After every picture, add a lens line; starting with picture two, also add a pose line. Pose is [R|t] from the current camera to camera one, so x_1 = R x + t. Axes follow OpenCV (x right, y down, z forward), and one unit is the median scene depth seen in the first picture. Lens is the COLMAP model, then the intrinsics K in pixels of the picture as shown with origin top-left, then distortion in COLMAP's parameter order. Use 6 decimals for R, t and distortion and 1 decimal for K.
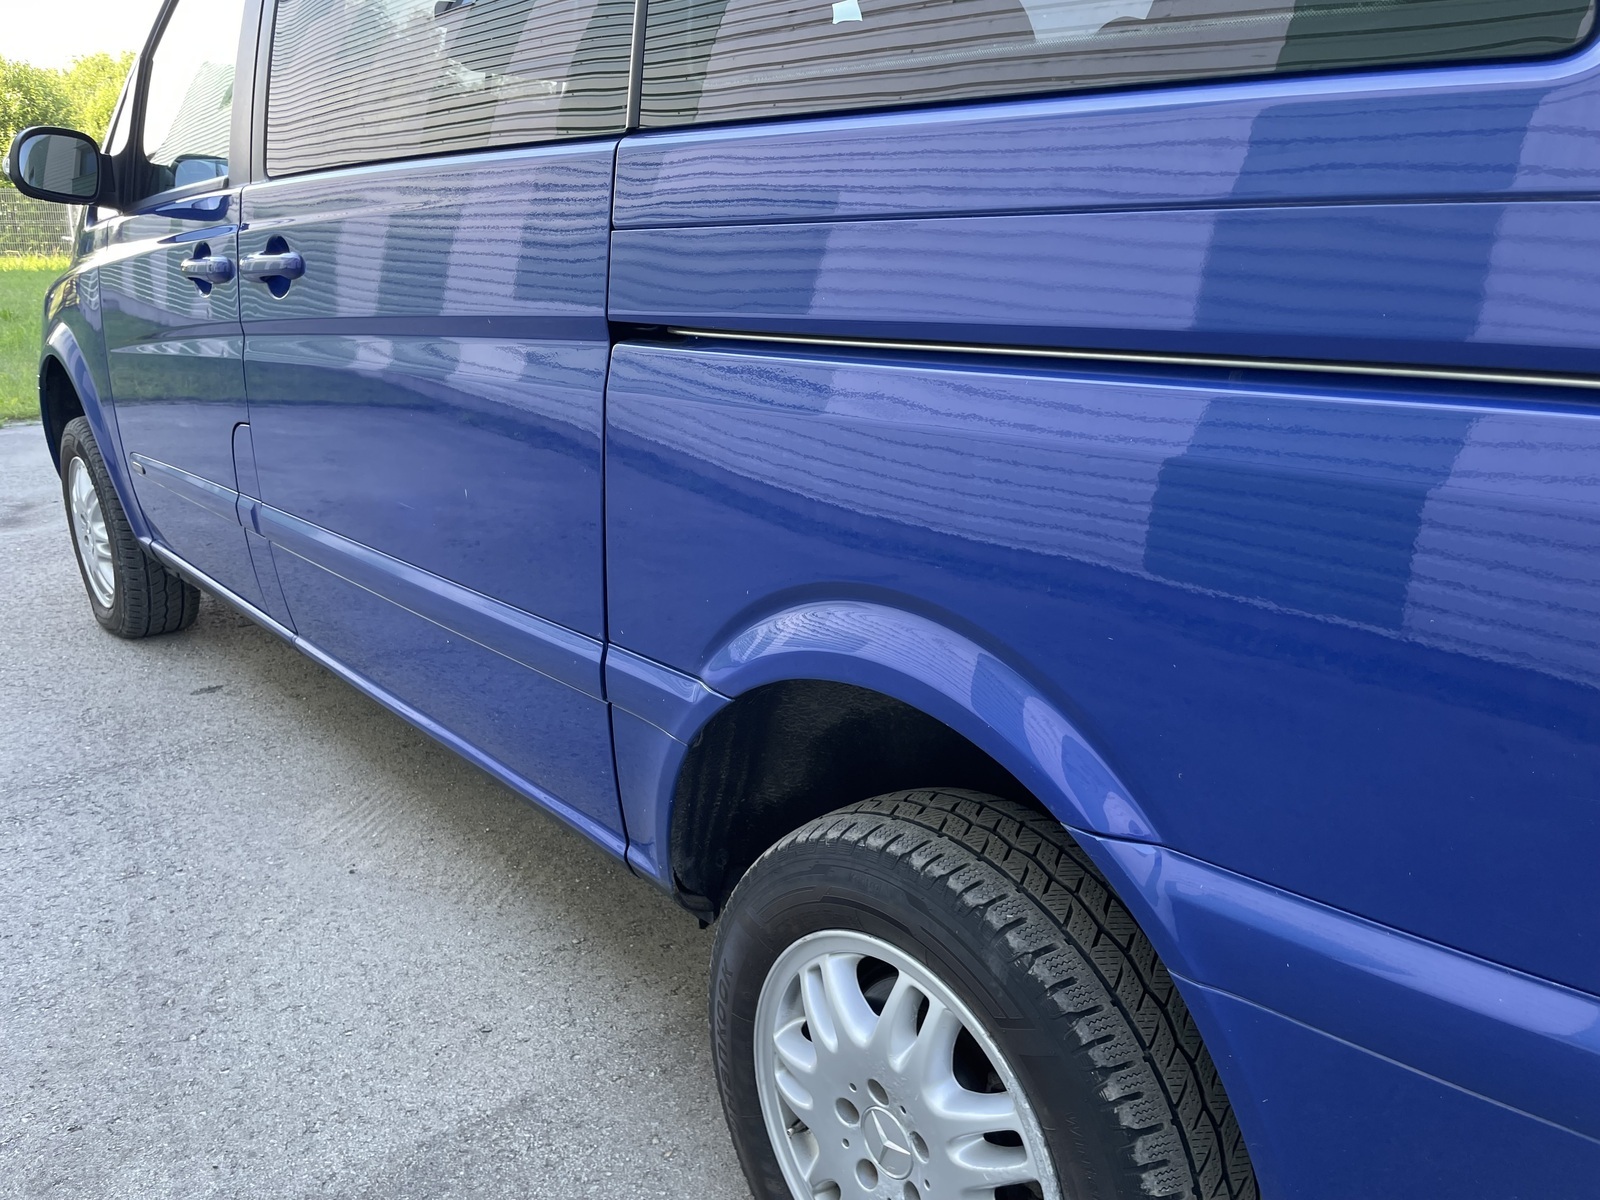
lens RADIAL K [[1209.1, 0, 800.0], [0, 1209.1, 600.0], [0, 0, 1]] dist [0.083942, -0.121786]
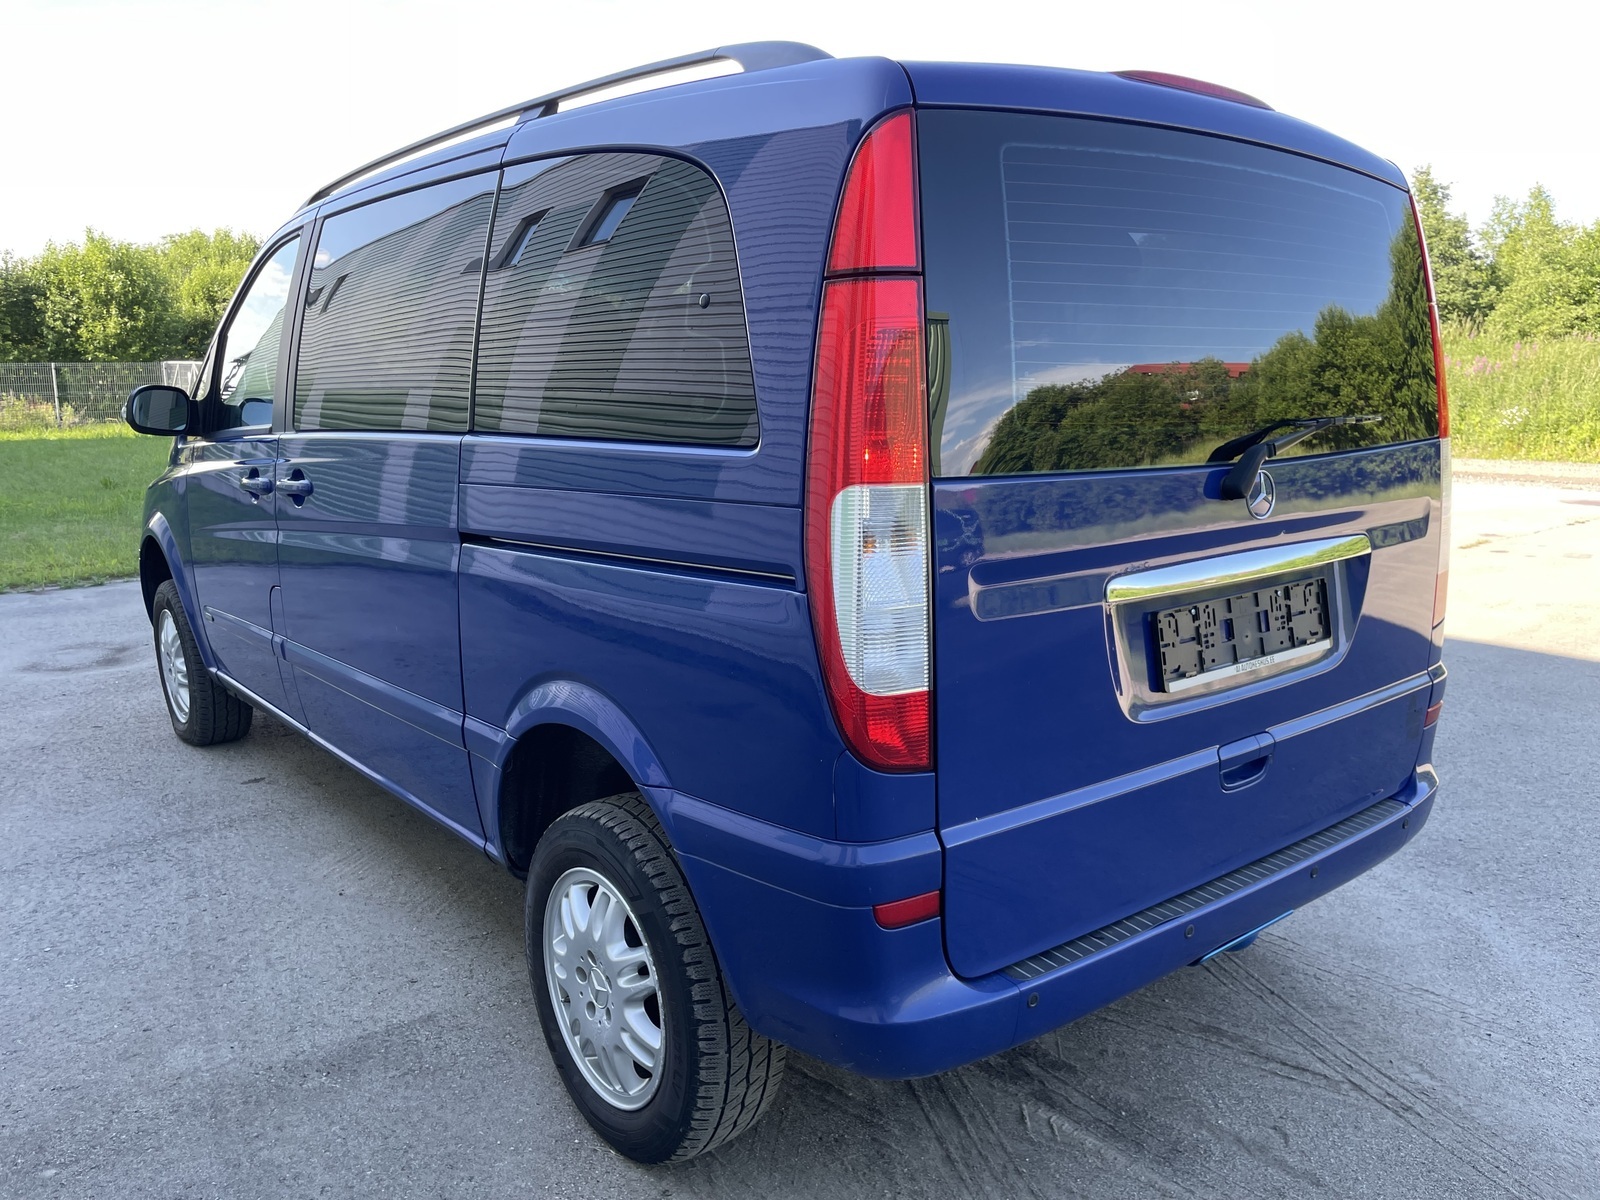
lens RADIAL K [[1209.1, 0, 800.0], [0, 1209.1, 600.0], [0, 0, 1]] dist [0.083942, -0.121786]
pose [[0.998484, -0.021437, -0.050698, 0.246435], [0.015823, 0.993955, -0.108639, 0.042687], [0.052720, 0.107672, 0.992788, -0.425250]]
